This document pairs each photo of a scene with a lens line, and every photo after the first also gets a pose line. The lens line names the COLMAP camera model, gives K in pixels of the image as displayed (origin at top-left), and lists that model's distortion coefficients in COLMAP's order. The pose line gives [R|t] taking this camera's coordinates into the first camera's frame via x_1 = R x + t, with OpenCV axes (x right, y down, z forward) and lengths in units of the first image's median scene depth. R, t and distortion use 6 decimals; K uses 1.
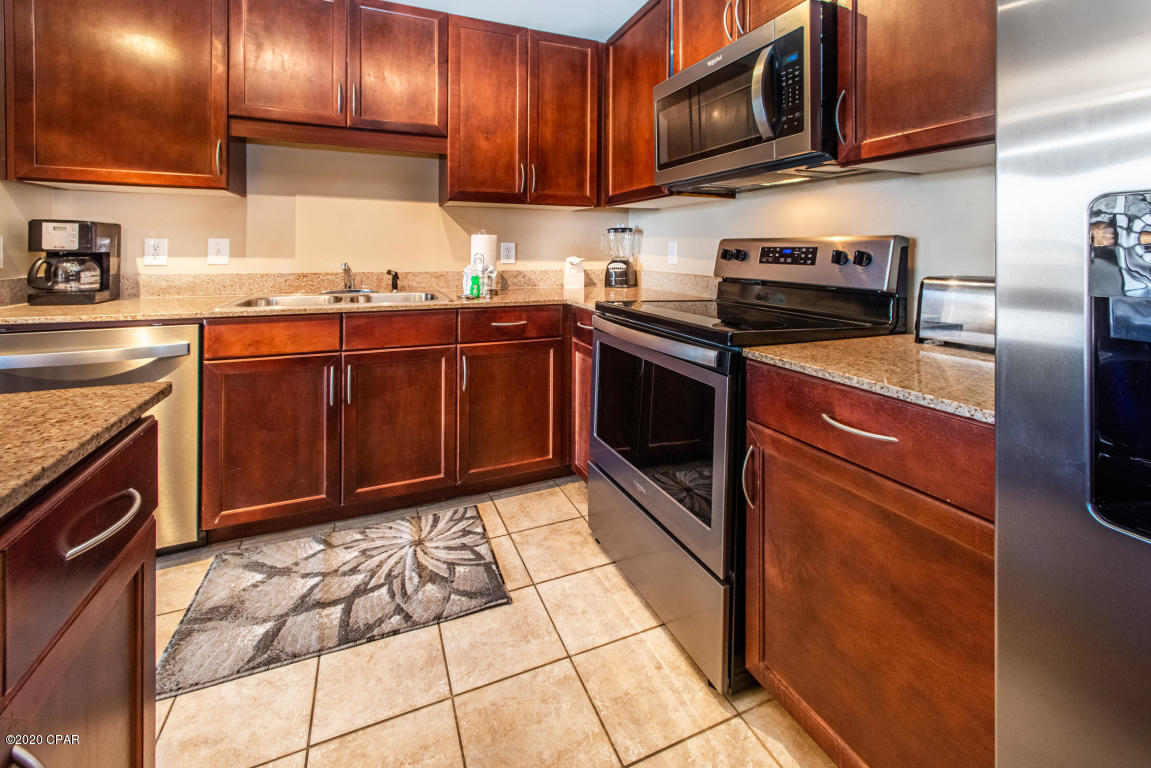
lens RADIAL K [[511.2, 0, 597.0], [0, 511.2, 251.1], [0, 0, 1]] dist [0.003175, 0.003260]
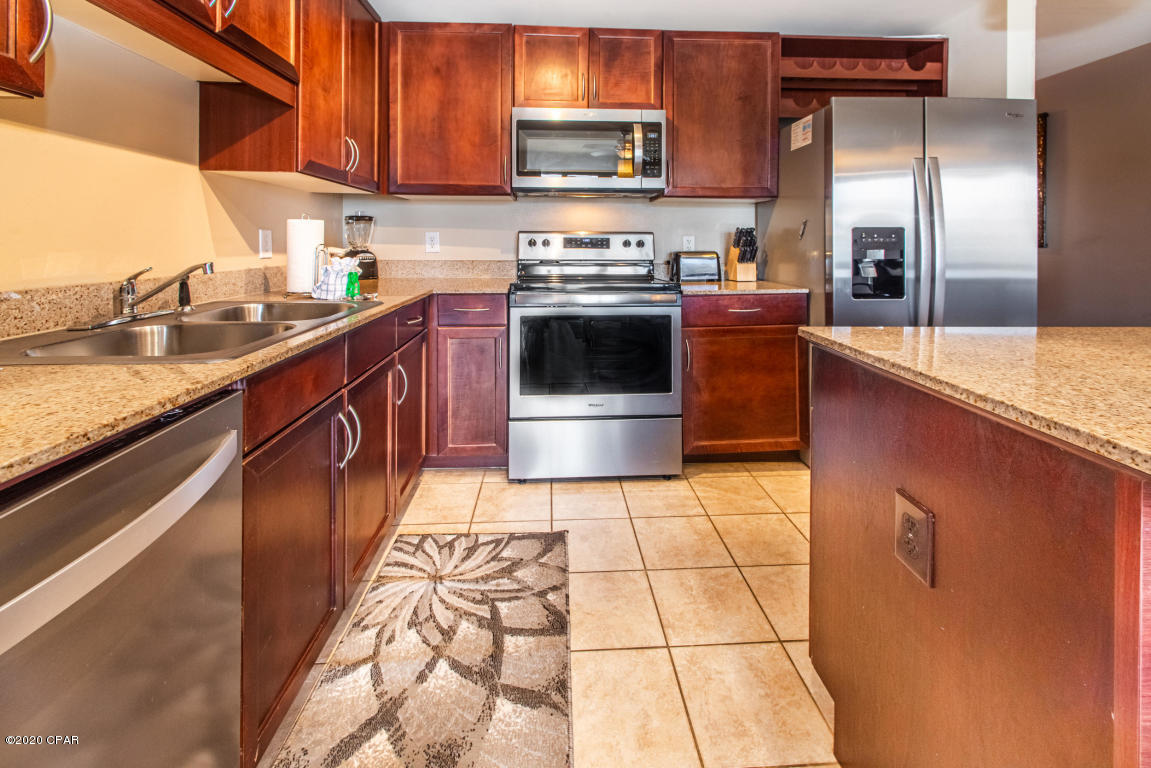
lens RADIAL K [[511.2, 0, 573.9], [0, 511.2, 244.8], [0, 0, 1]] dist [0.003175, 0.003260]
pose [[0.321865, -0.011089, 0.946721, -1.174496], [0.001517, 0.999936, 0.011196, -0.003913], [-0.946784, -0.002167, 0.321861, 0.544106]]
